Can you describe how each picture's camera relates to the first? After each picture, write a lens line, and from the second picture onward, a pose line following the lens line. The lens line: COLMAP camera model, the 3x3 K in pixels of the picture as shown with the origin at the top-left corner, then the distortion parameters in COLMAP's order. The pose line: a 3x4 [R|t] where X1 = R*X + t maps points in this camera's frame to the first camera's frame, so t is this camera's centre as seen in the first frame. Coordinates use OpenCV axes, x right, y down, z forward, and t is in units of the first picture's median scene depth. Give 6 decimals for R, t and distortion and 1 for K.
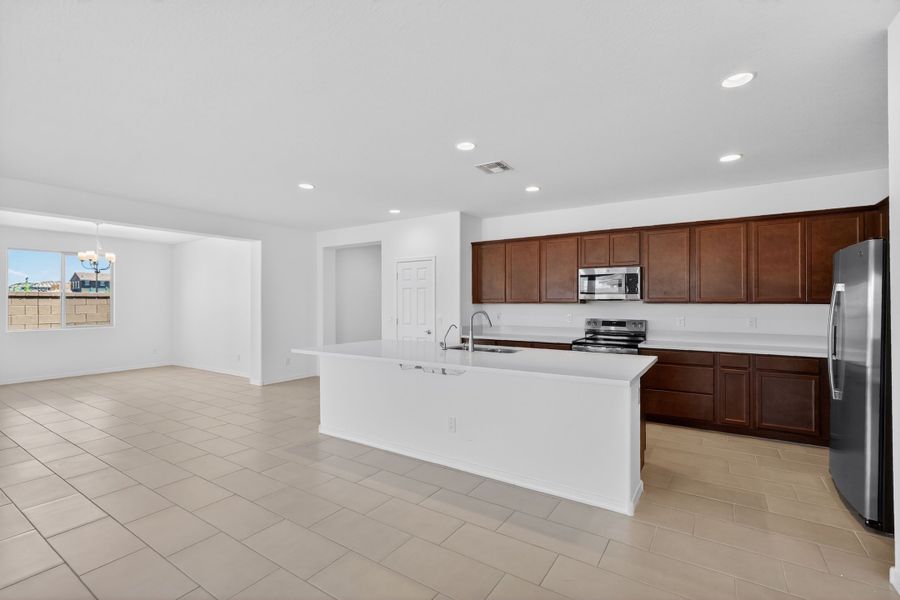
lens RADIAL K [[401.3, 0, 450.0], [0, 401.3, 300.0], [0, 0, 1]] dist [-0.000184, -0.000001]
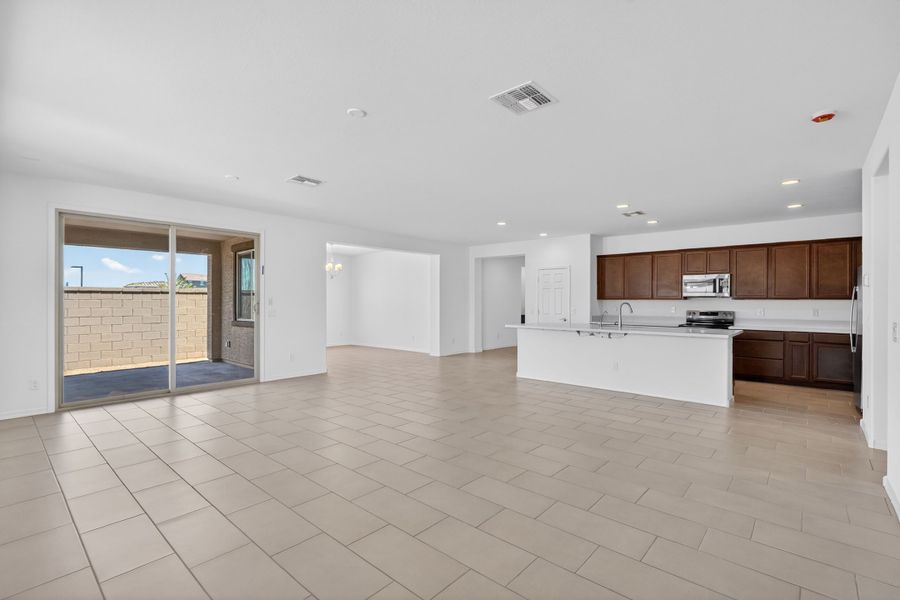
lens RADIAL K [[408.9, 0, 450.0], [0, 408.9, 300.0], [0, 0, 1]] dist [-0.000435, -0.000117]
pose [[0.989794, 0.004730, -0.142427, -0.296855], [-0.004371, 0.999986, 0.002839, 0.010808], [0.142438, -0.002187, 0.989801, -0.567842]]
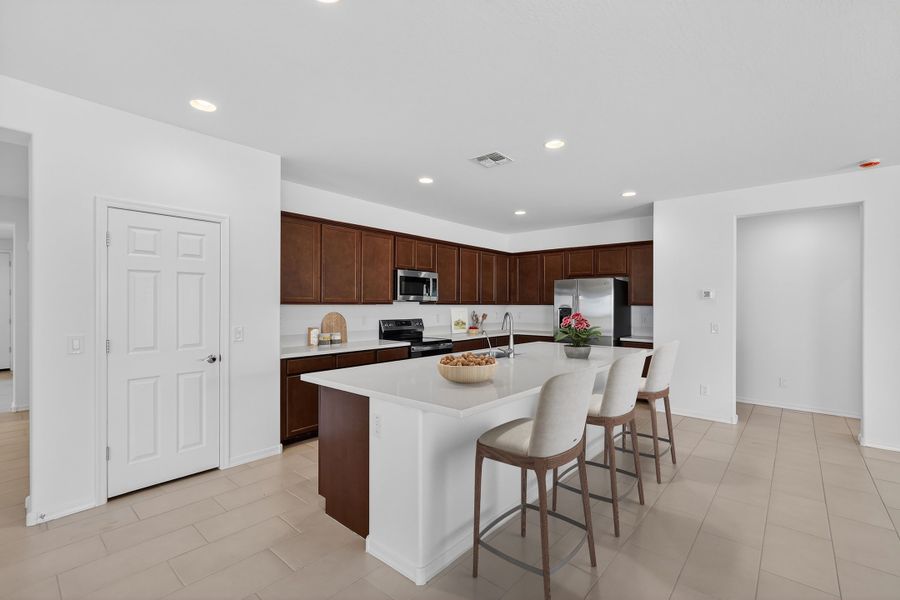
lens RADIAL K [[401.3, 0, 450.0], [0, 401.3, 300.0], [0, 0, 1]] dist [-0.000184, -0.000001]
pose [[0.131708, 0.012959, 0.991204, -0.640119], [-0.006815, 0.999903, -0.012167, 0.009432], [-0.991265, -0.005153, 0.131784, 0.750057]]
